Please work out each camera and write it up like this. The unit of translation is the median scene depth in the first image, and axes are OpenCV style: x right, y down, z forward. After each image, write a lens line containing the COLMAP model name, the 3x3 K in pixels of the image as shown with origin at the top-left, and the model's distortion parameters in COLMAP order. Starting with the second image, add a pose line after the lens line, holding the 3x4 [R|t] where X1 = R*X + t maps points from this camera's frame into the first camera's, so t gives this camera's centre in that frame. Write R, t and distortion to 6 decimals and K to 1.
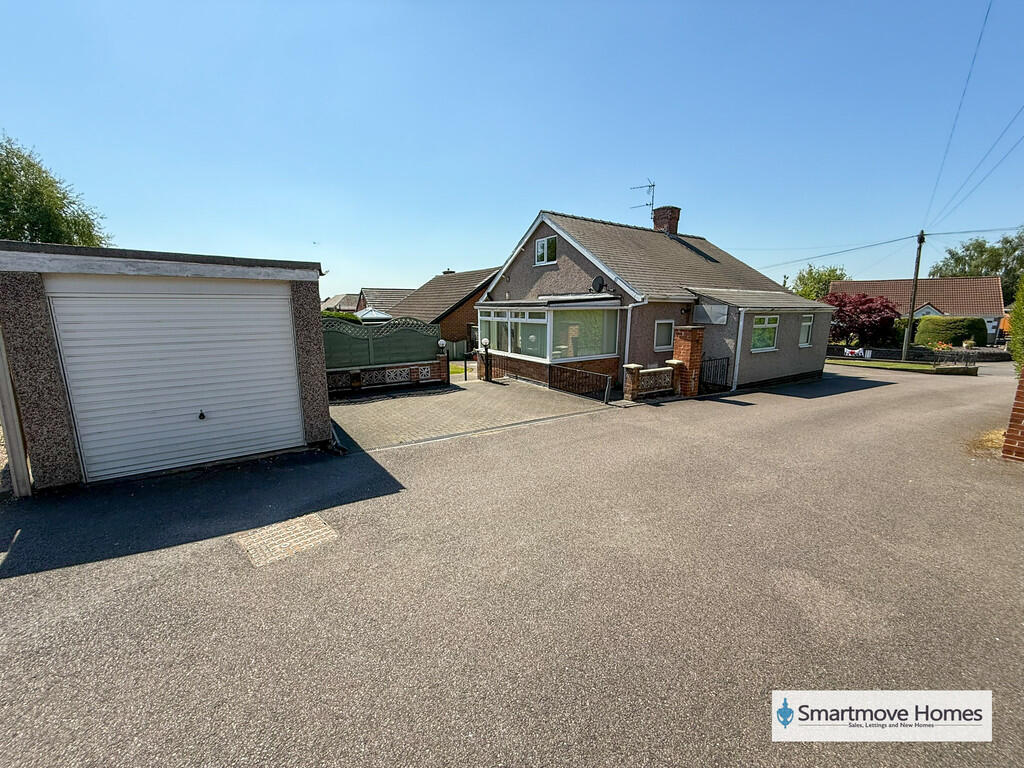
lens RADIAL K [[412.1, 0, 516.0], [0, 412.1, 386.9], [0, 0, 1]] dist [0.009770, -0.002631]
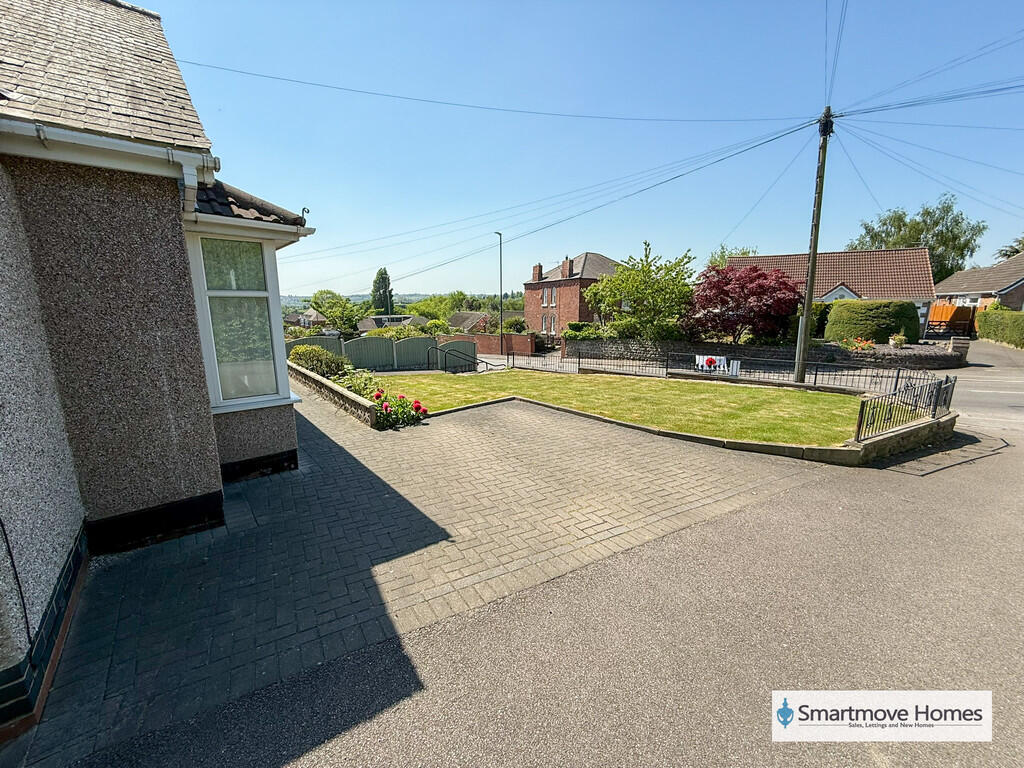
lens RADIAL K [[412.1, 0, 507.8], [0, 412.1, 385.9], [0, 0, 1]] dist [0.009770, -0.002631]
pose [[0.994686, -0.021511, 0.100686, 0.352539], [0.019535, 0.999598, 0.020568, -0.049528], [-0.101088, -0.018492, 0.994706, 0.352567]]
